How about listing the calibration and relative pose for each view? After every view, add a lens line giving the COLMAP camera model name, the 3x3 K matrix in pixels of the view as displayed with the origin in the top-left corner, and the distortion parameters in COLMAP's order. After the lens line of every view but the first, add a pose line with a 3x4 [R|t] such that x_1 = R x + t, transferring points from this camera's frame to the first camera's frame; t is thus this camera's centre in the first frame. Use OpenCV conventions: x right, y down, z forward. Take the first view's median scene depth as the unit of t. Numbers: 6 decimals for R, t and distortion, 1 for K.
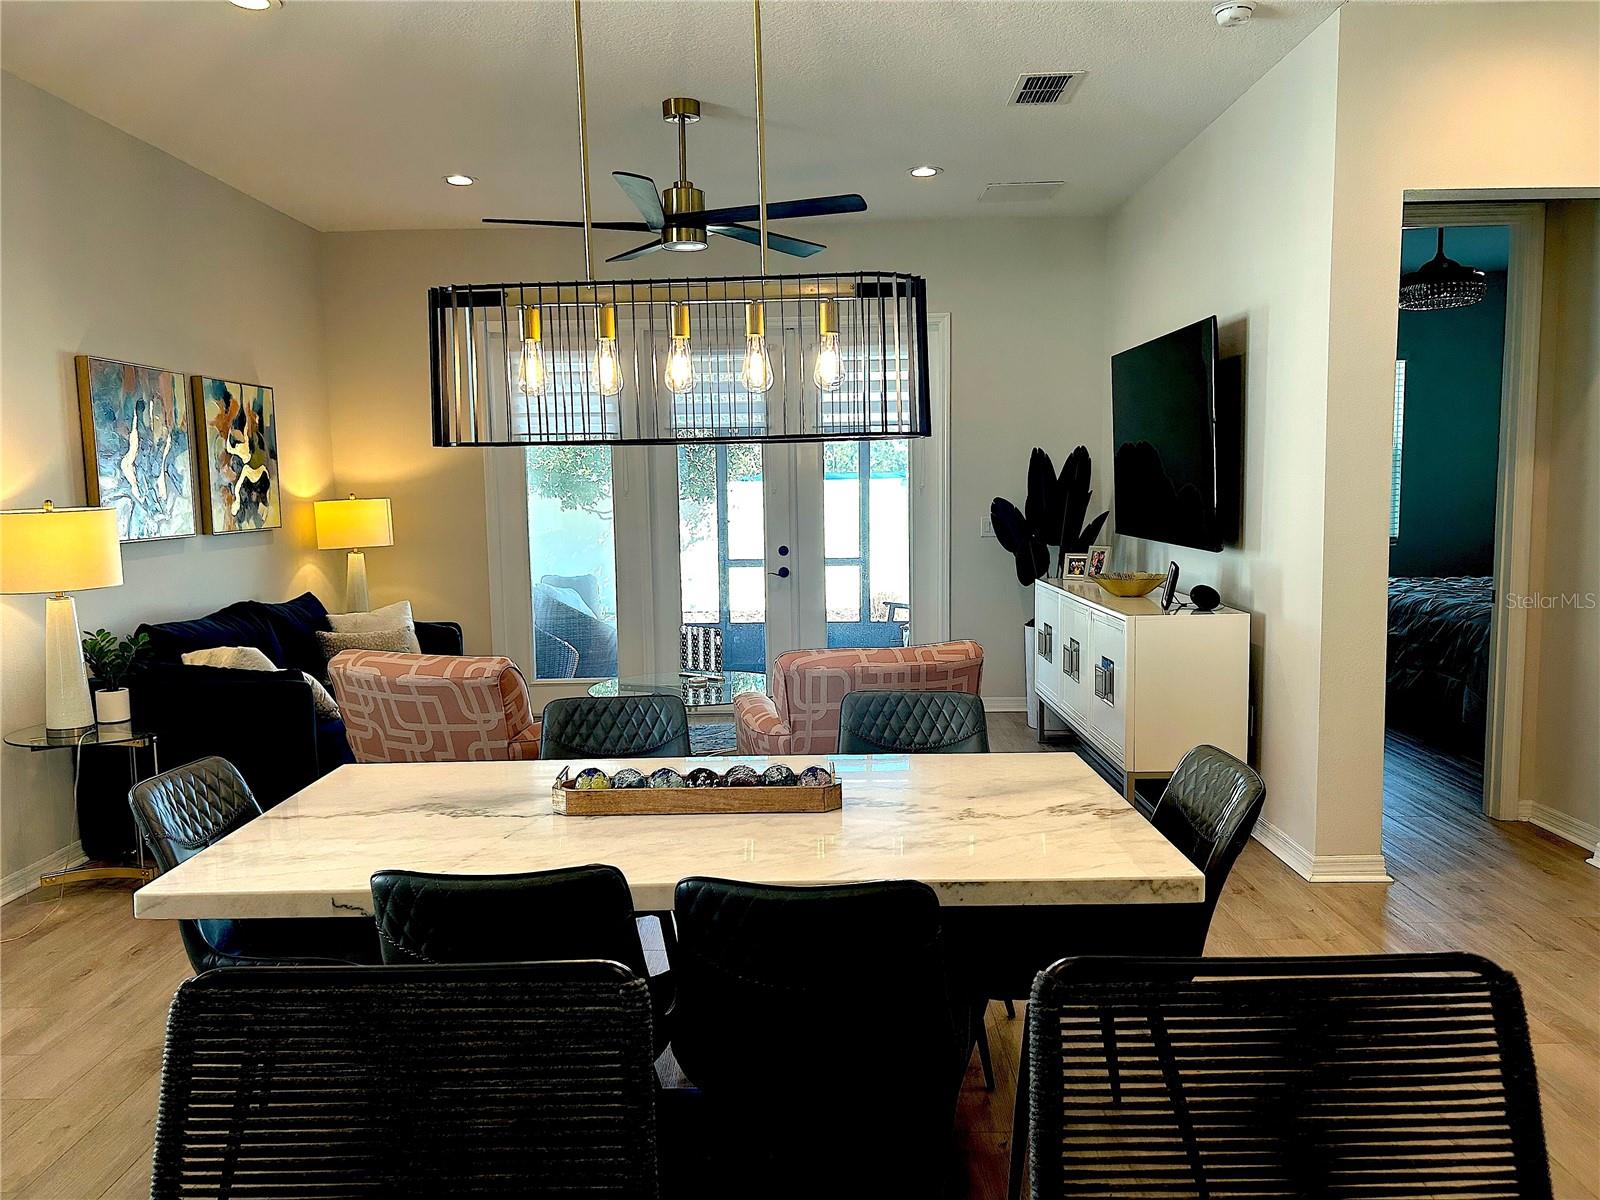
lens RADIAL K [[1205.7, 0, 794.2], [0, 1205.7, 612.7], [0, 0, 1]] dist [0.067716, -0.082681]
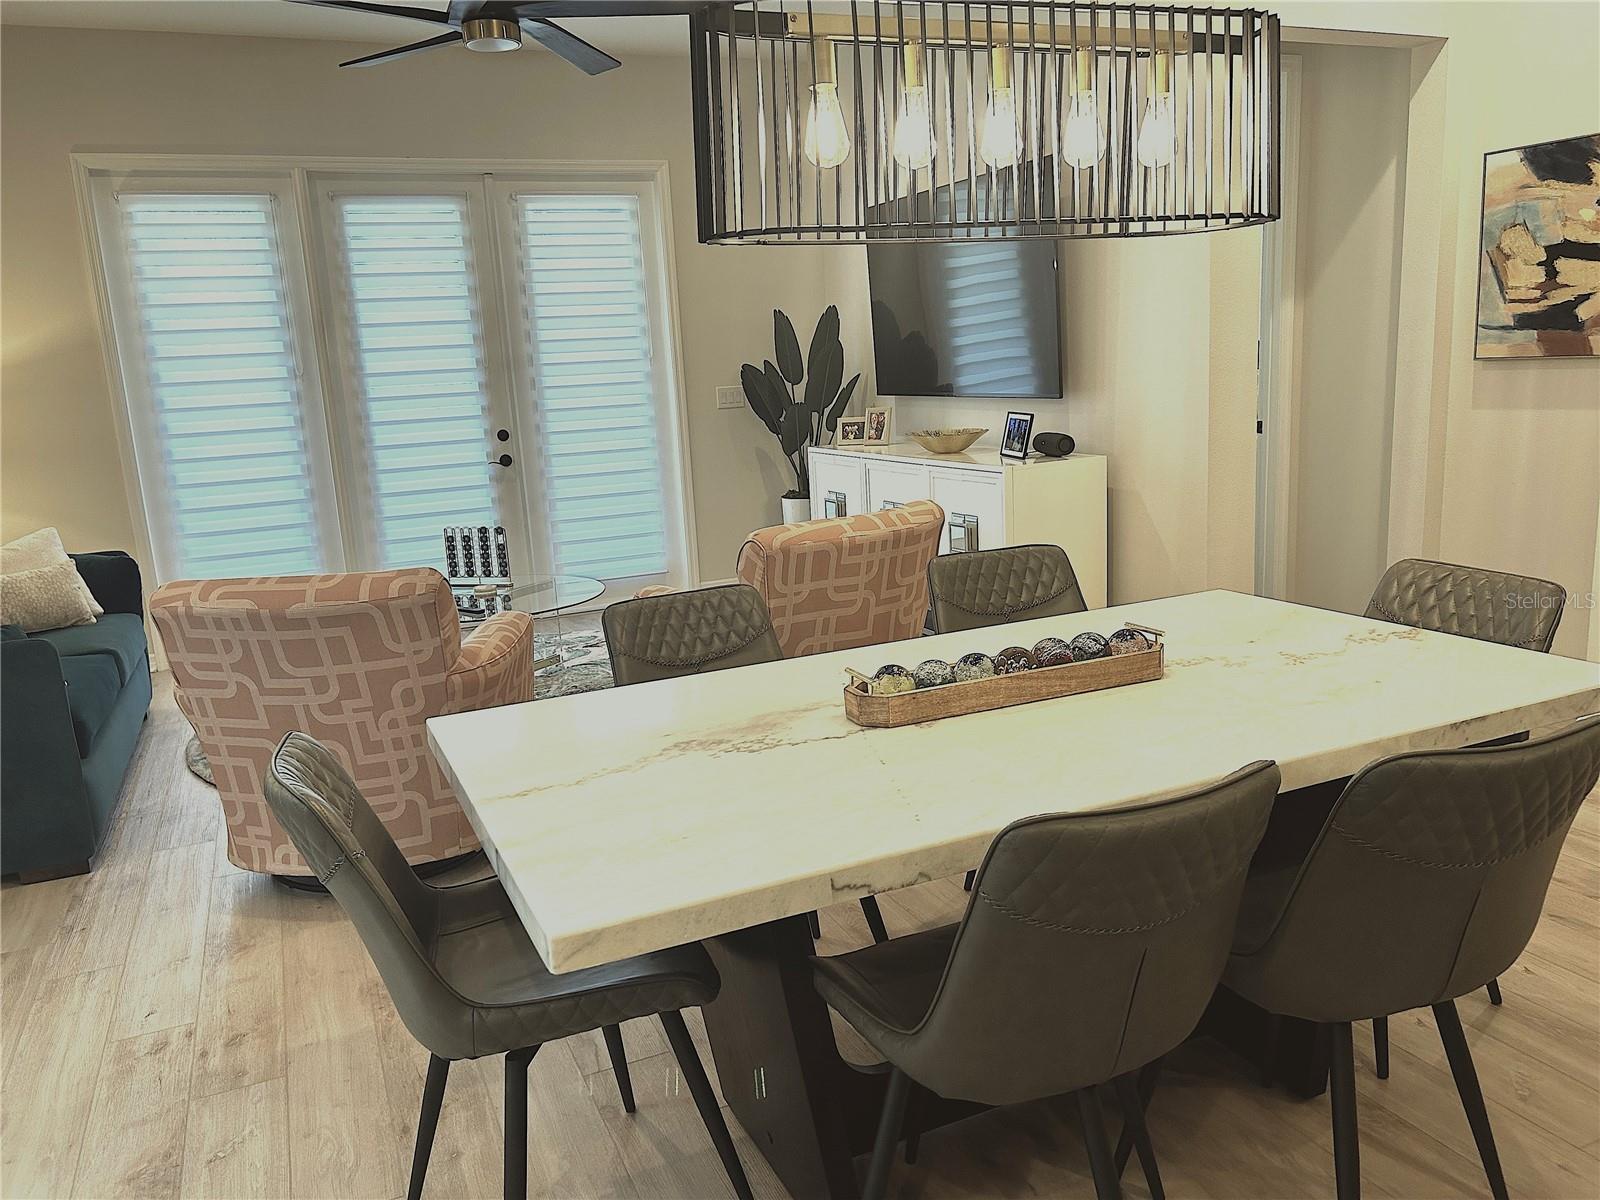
lens RADIAL K [[1205.7, 0, 795.6], [0, 1205.7, 612.4], [0, 0, 1]] dist [0.067716, -0.082681]
pose [[0.911576, -0.117893, 0.393866, -0.272624], [0.083784, 0.991171, 0.102767, 0.004203], [-0.402504, -0.060680, 0.913405, 0.159173]]
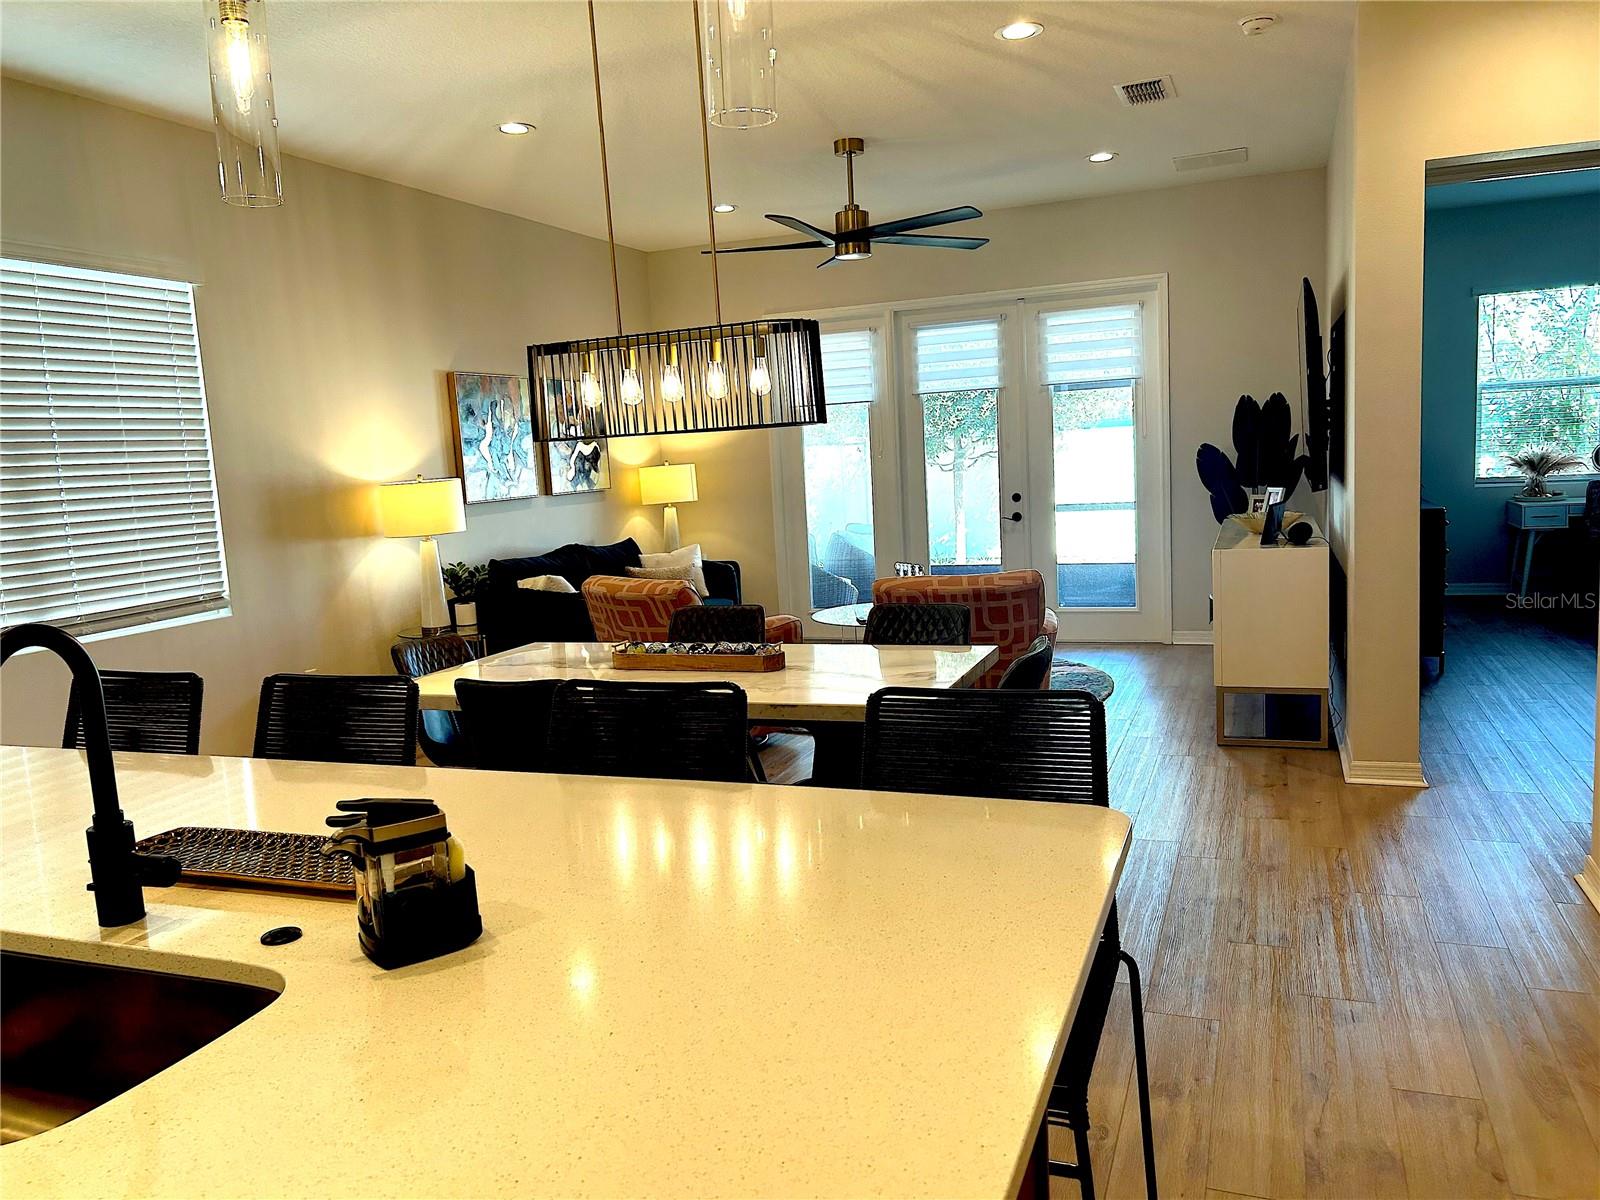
lens RADIAL K [[1205.7, 0, 792.5], [0, 1205.7, 613.2], [0, 0, 1]] dist [0.067716, -0.082681]
pose [[0.936562, 0.014076, -0.350219, 0.296285], [0.000723, 0.999114, 0.042090, 0.013313], [0.350501, -0.039673, 0.935722, -0.208268]]
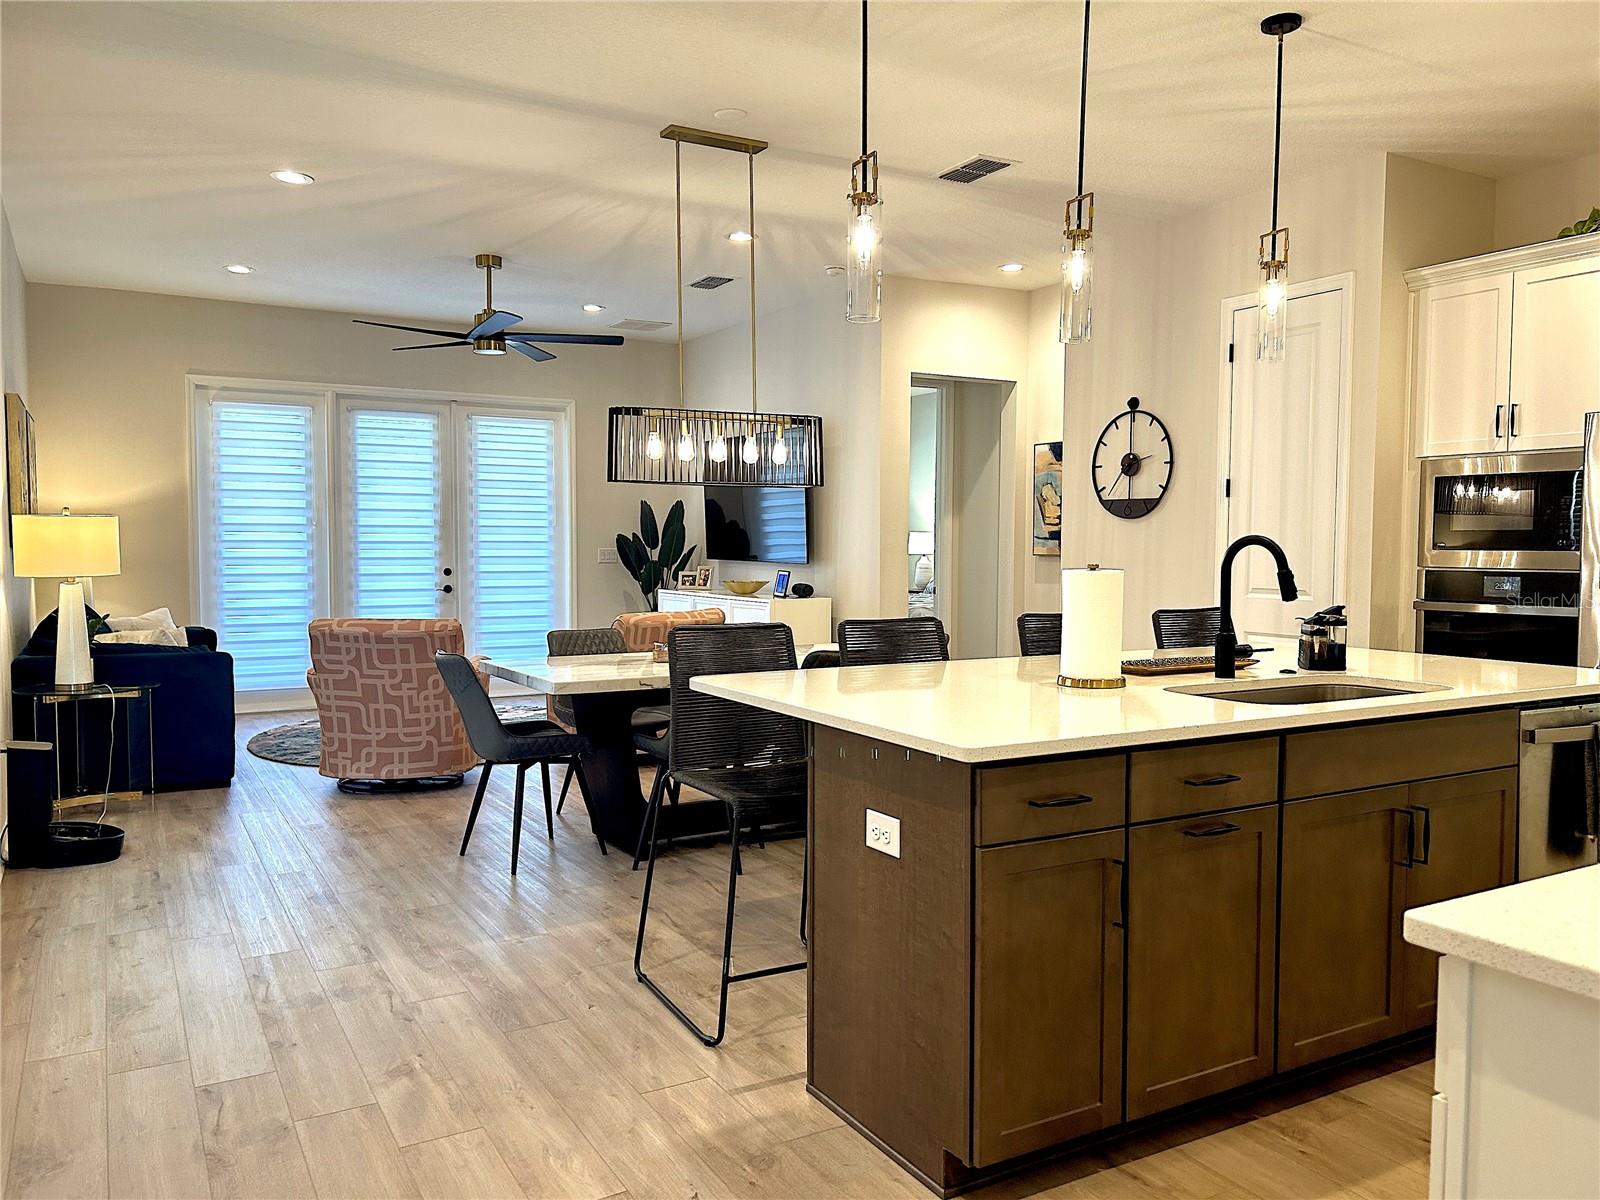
lens RADIAL K [[1205.7, 0, 799.9], [0, 1205.7, 607.7], [0, 0, 1]] dist [0.067716, -0.082681]
pose [[0.862136, -0.007604, 0.506620, -0.519590], [0.035552, 0.998331, -0.045516, 0.088347], [-0.505428, 0.057252, 0.860967, -0.443289]]
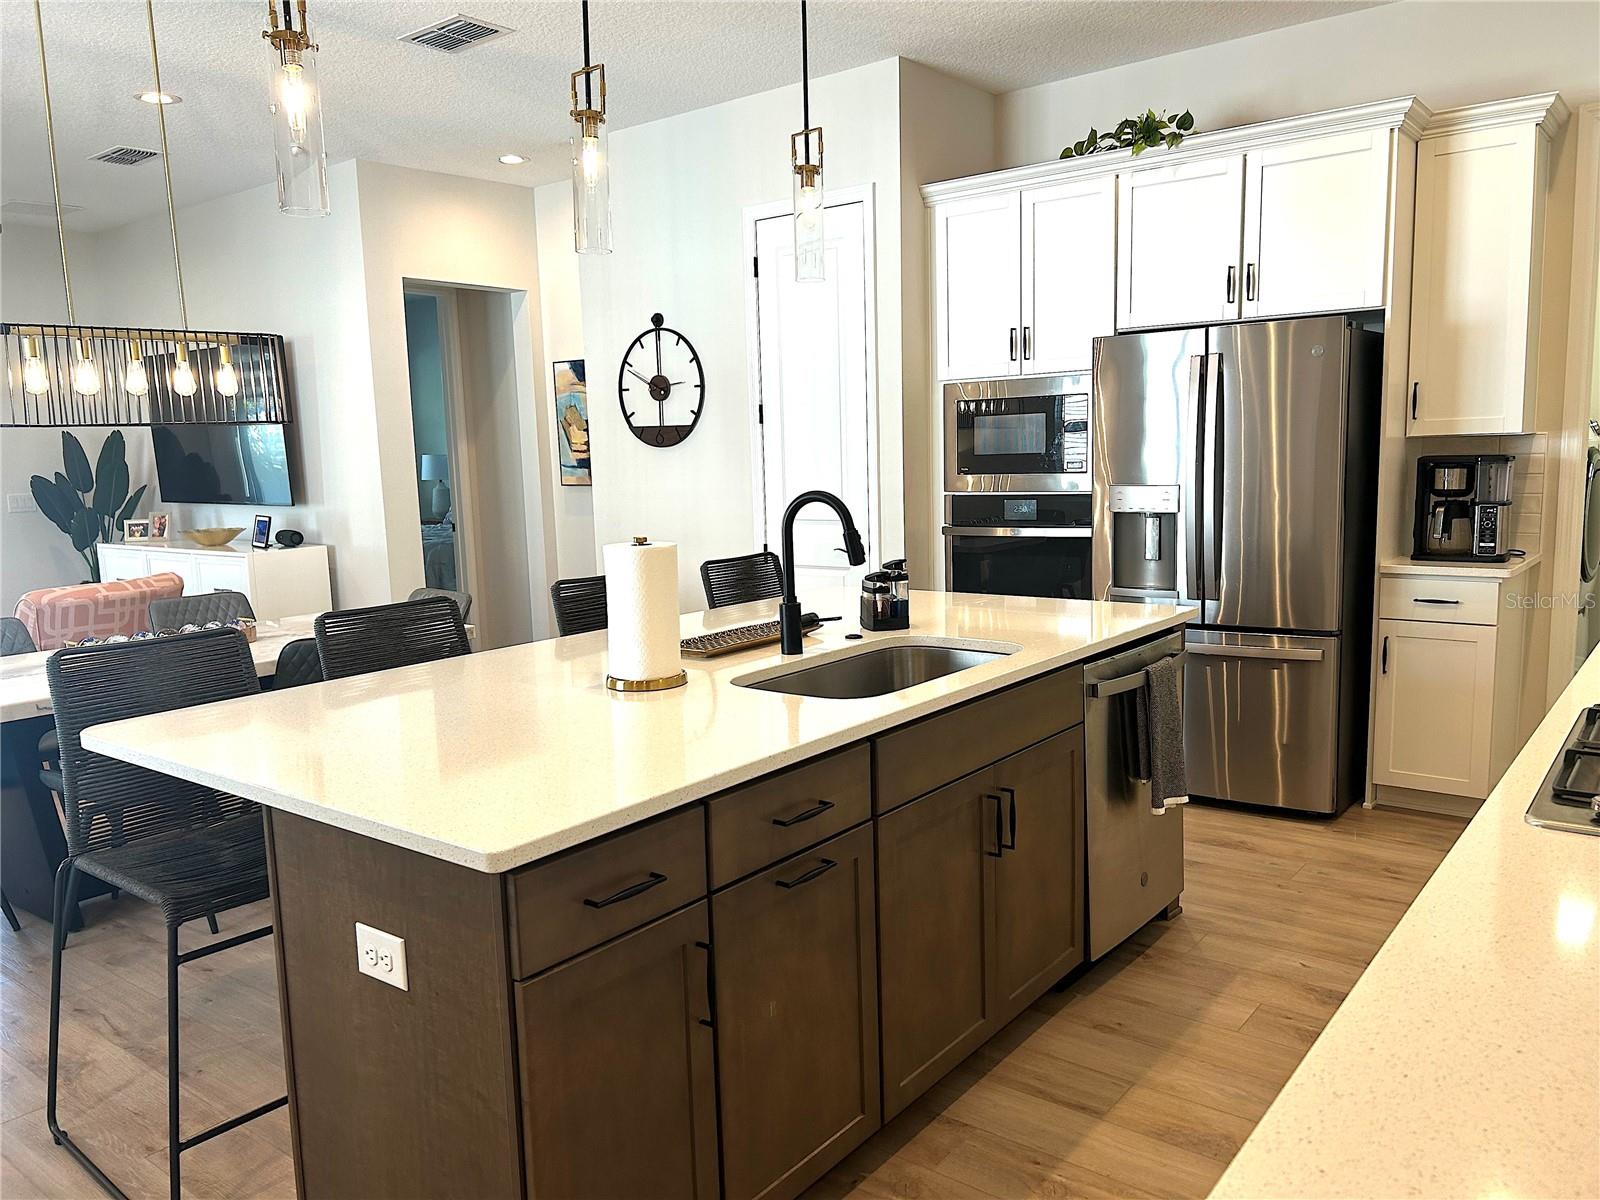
lens RADIAL K [[1205.7, 0, 793.6], [0, 1205.7, 613.4], [0, 0, 1]] dist [0.067716, -0.082681]
pose [[0.612354, -0.111234, 0.782719, -0.428481], [0.102950, 0.992842, 0.060553, 0.049518], [-0.783852, 0.043501, 0.619422, -0.341539]]
